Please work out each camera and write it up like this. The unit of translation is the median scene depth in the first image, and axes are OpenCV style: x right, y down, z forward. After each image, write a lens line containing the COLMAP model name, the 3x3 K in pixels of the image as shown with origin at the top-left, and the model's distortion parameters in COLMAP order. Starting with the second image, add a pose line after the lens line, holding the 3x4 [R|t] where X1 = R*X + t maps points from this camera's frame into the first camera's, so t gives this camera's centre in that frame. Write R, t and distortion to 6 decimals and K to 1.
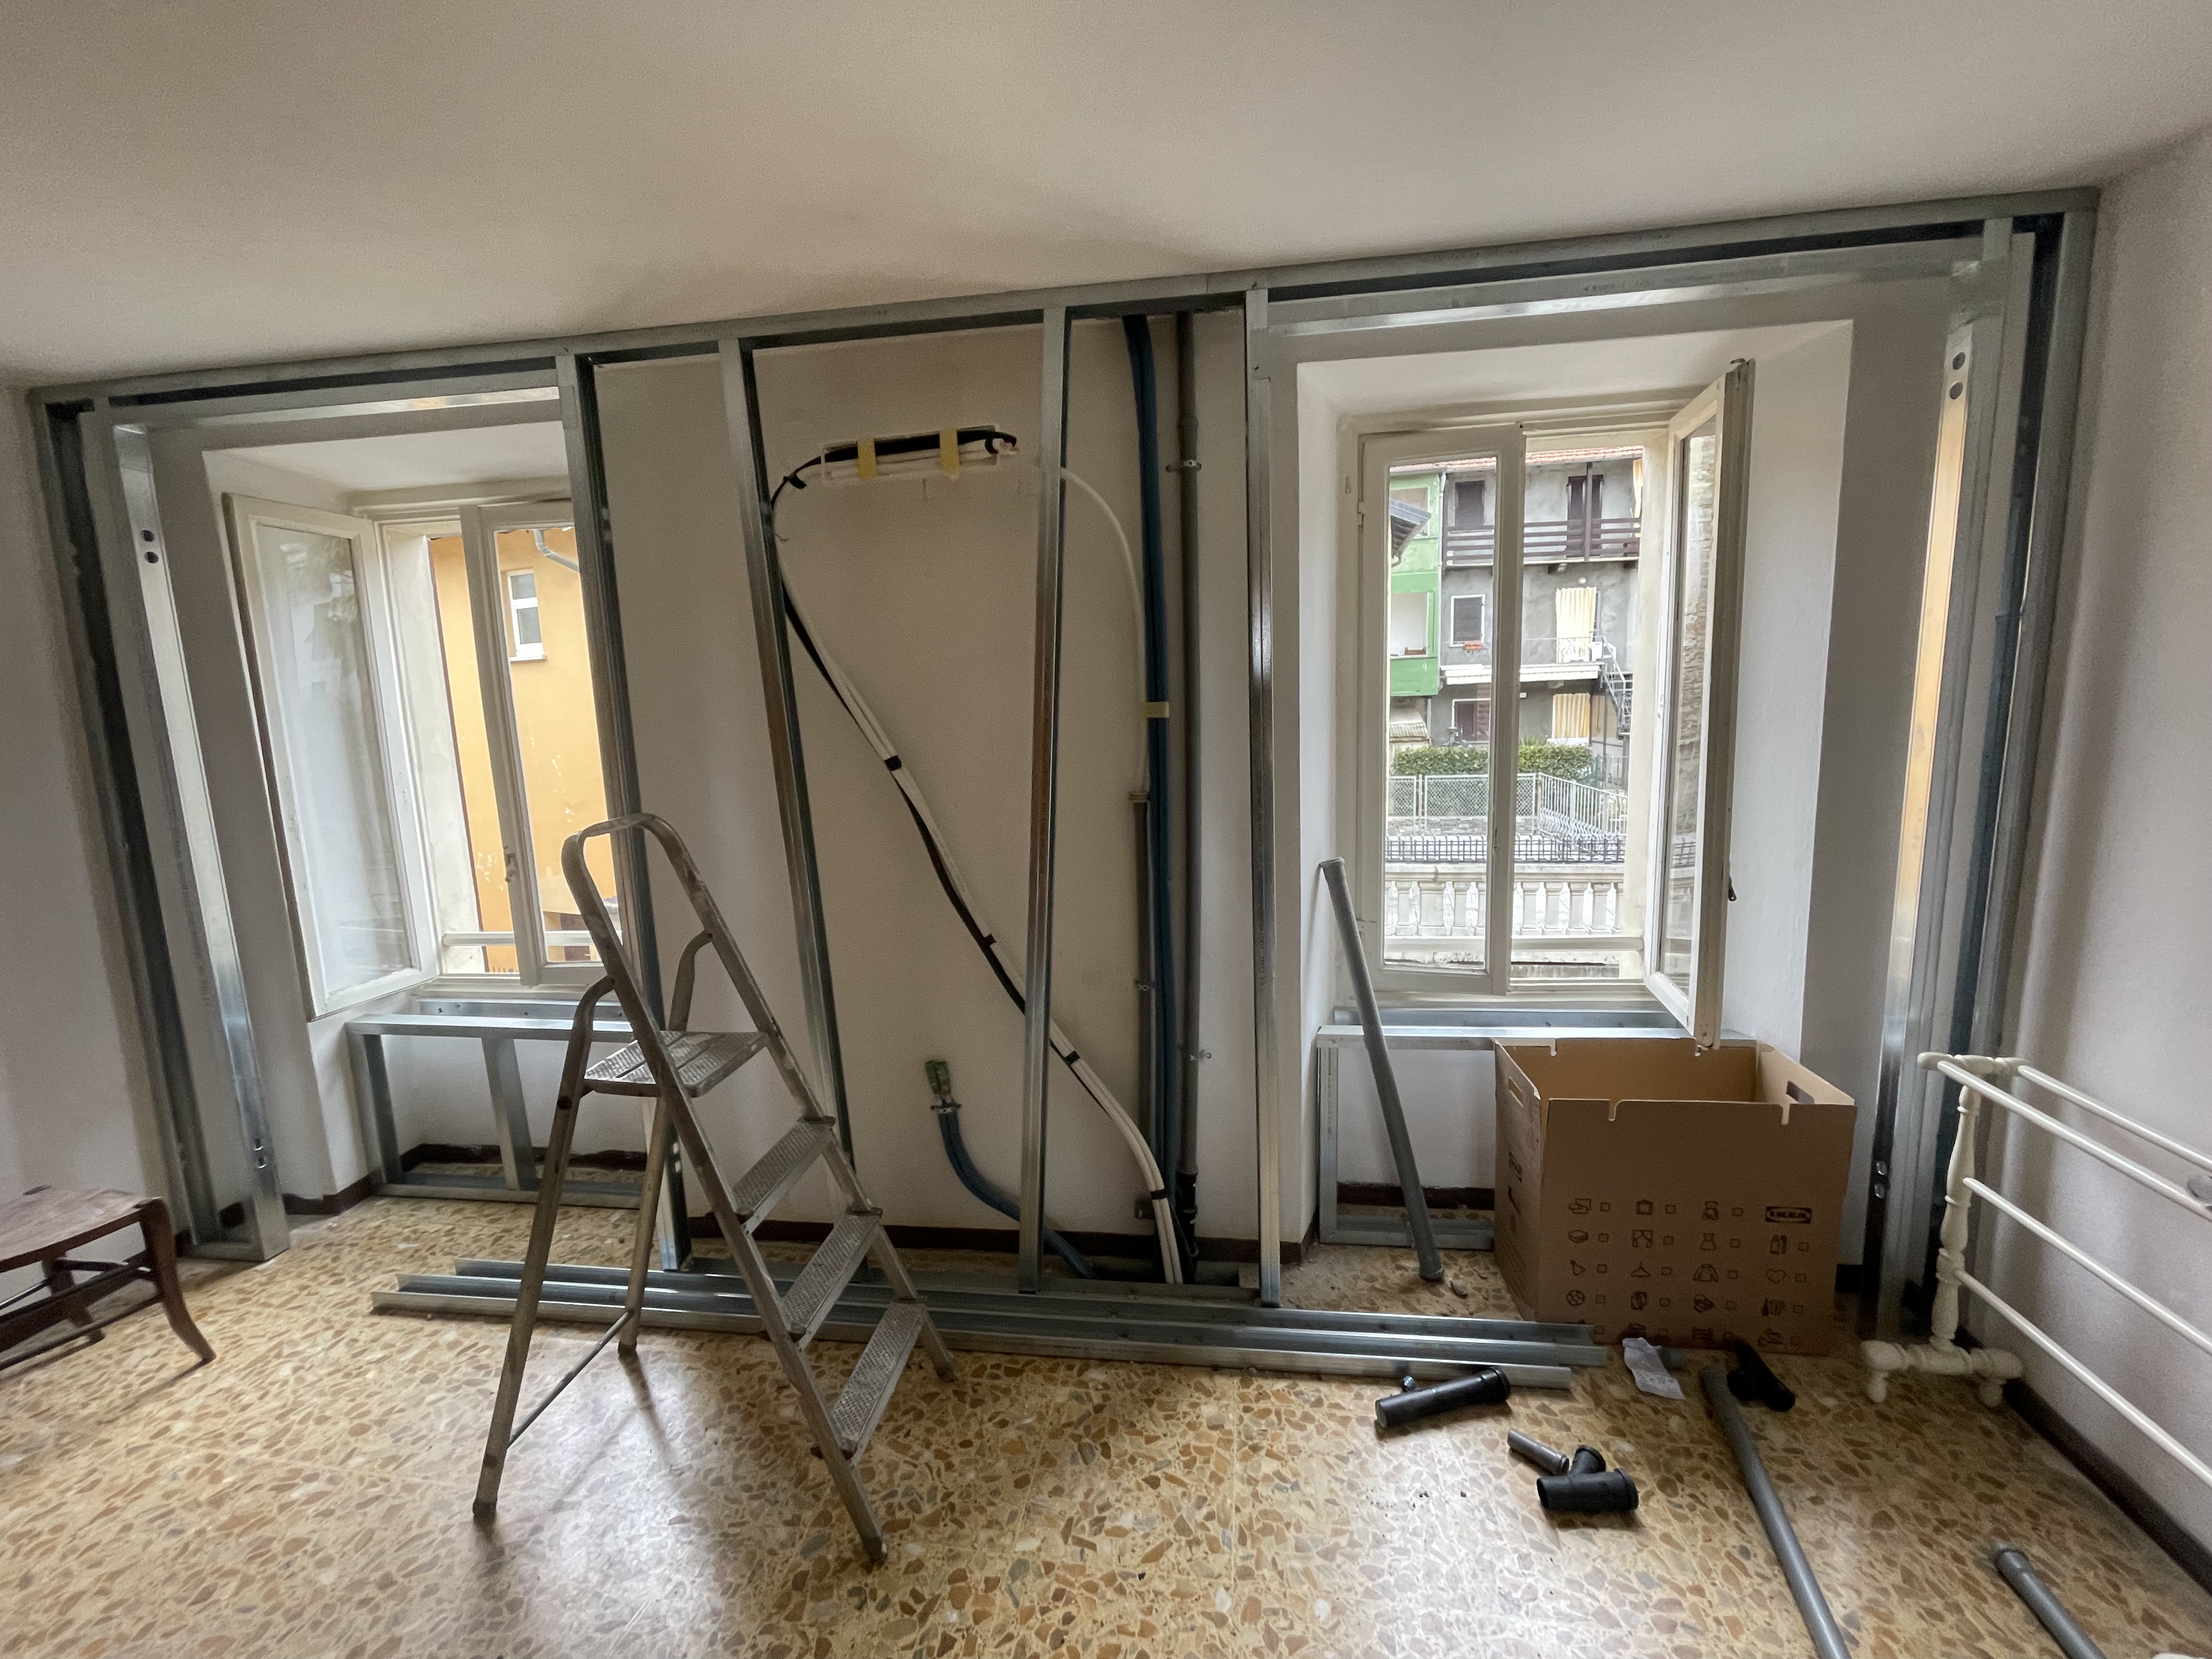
lens RADIAL K [[897.6, 0, 1104.8], [0, 897.6, 827.4], [0, 0, 1]] dist [-0.001787, -0.000450]
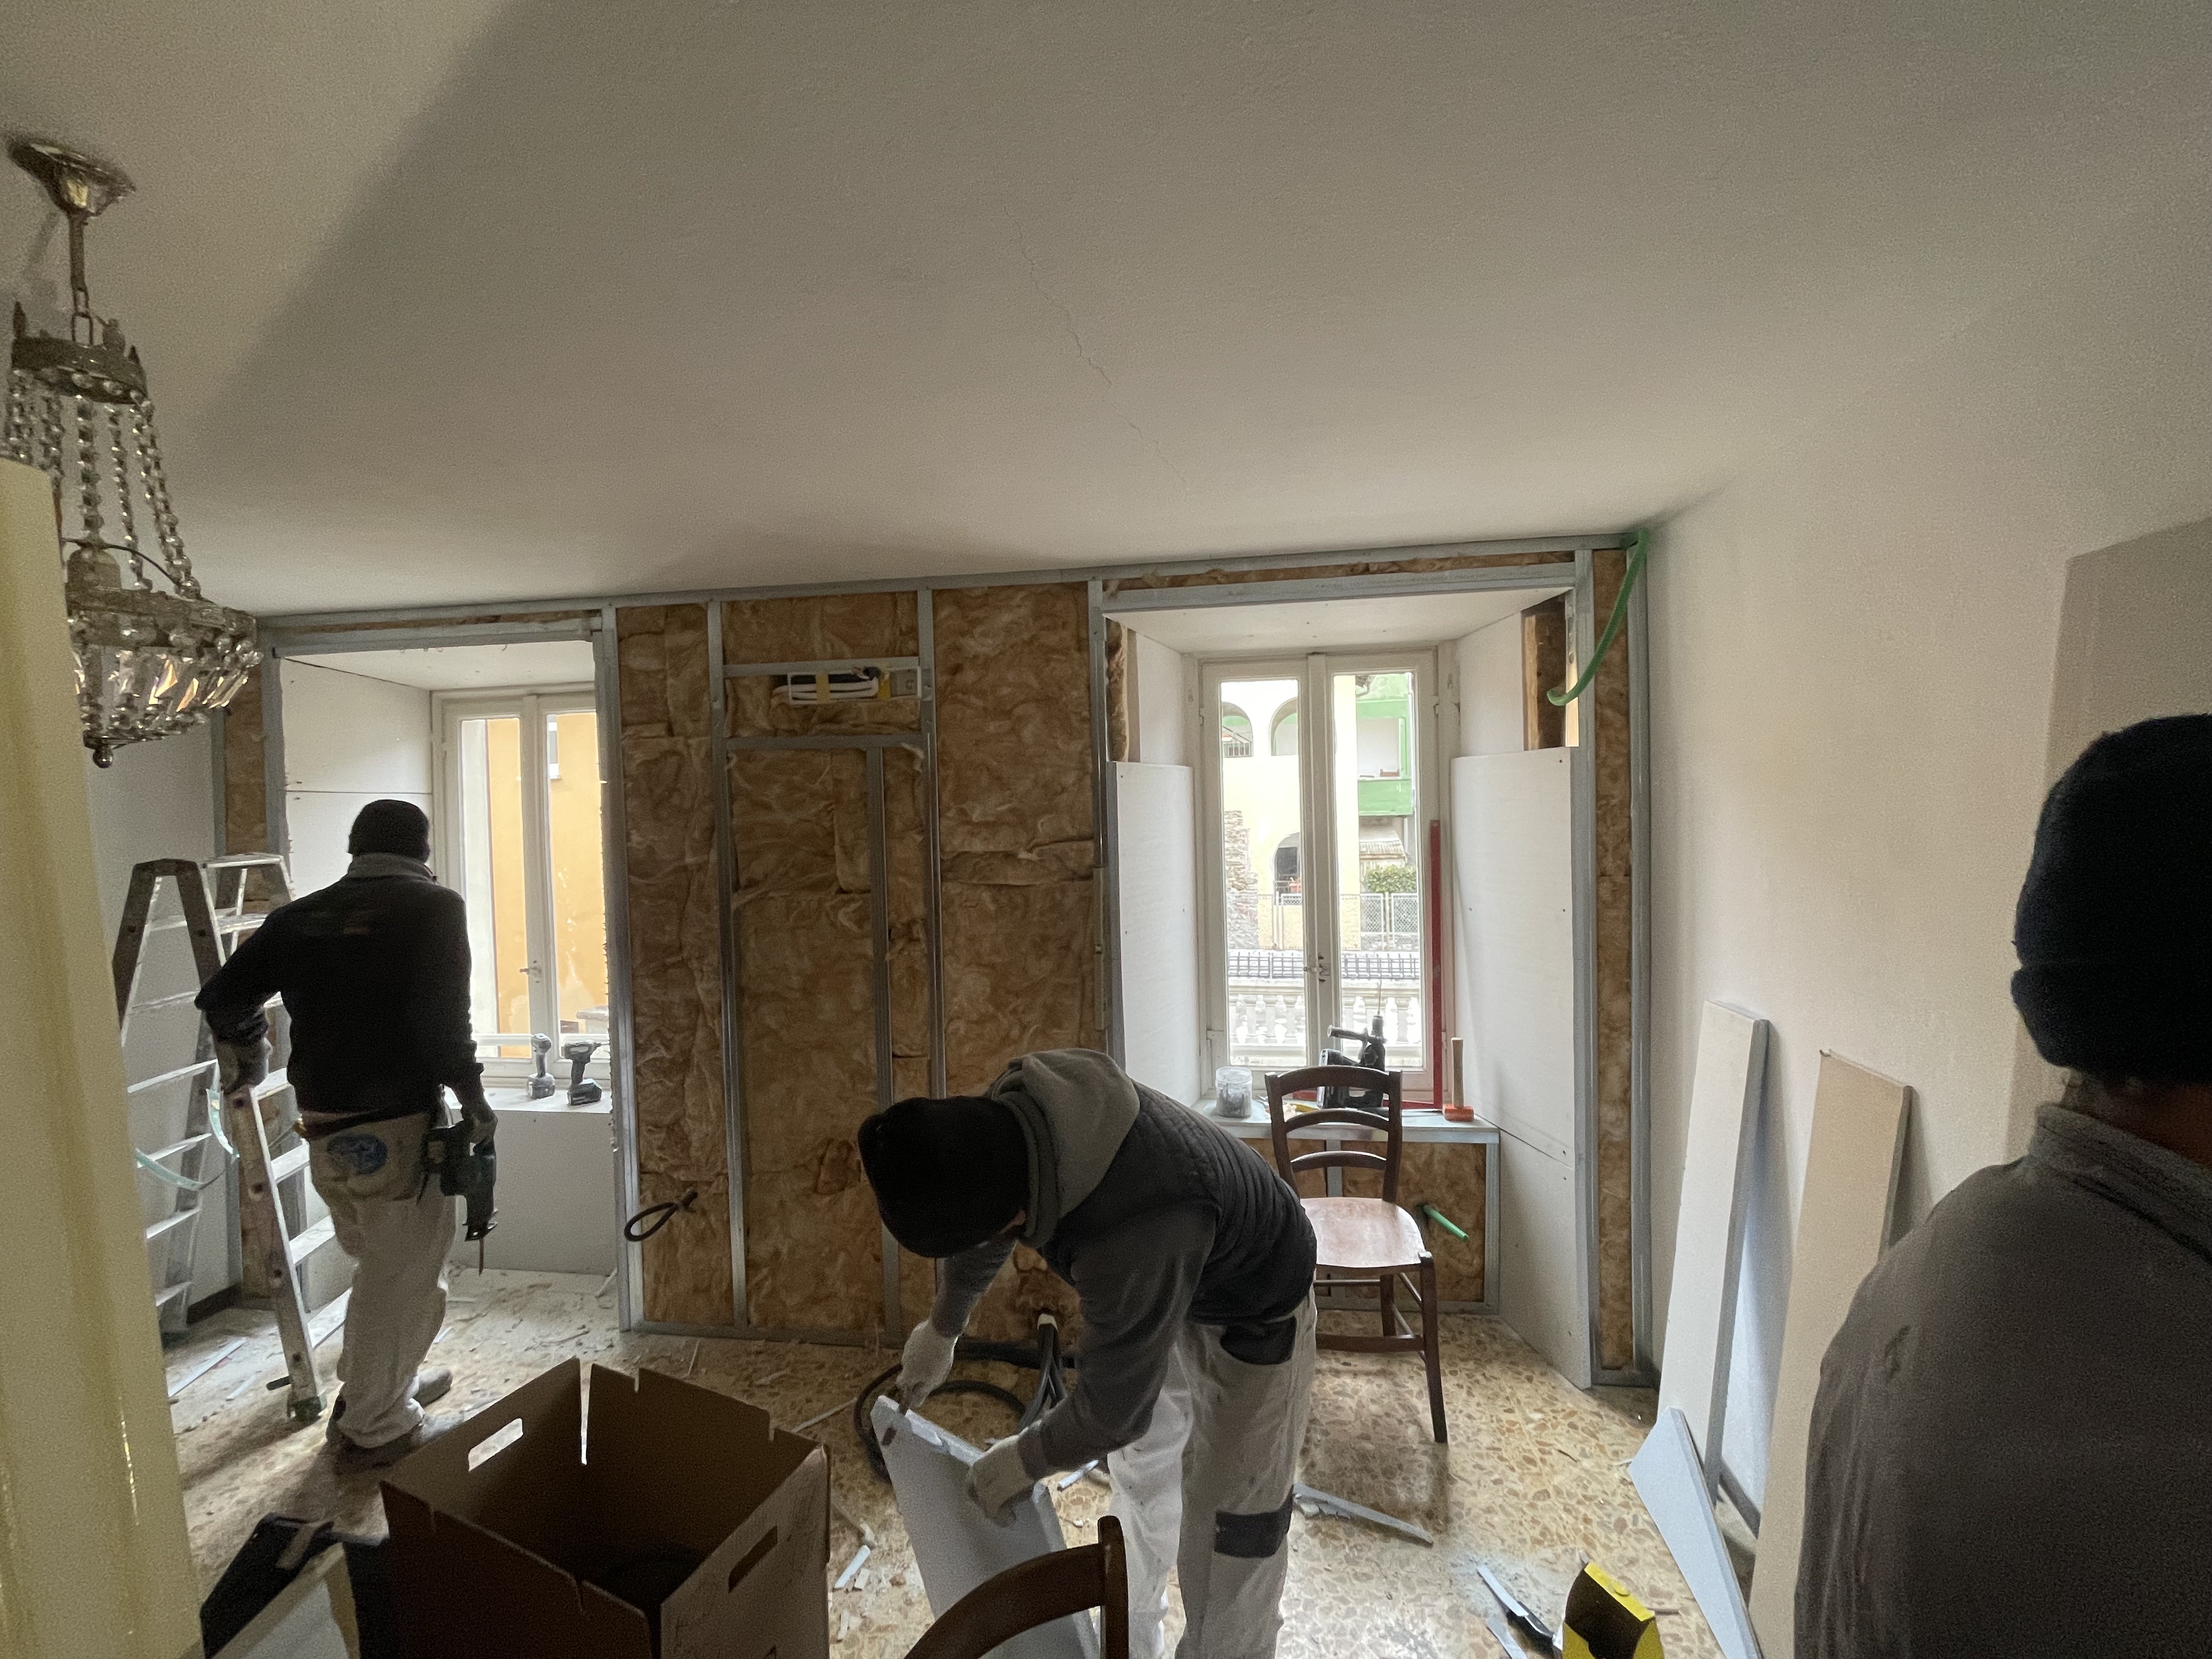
lens RADIAL K [[897.6, 0, 1111.7], [0, 897.6, 827.2], [0, 0, 1]] dist [-0.001787, -0.000450]
pose [[0.999959, 0.008873, 0.002021, 0.184141], [-0.008562, 0.992586, -0.121242, -0.031595], [-0.003082, 0.121219, 0.992621, -0.354697]]
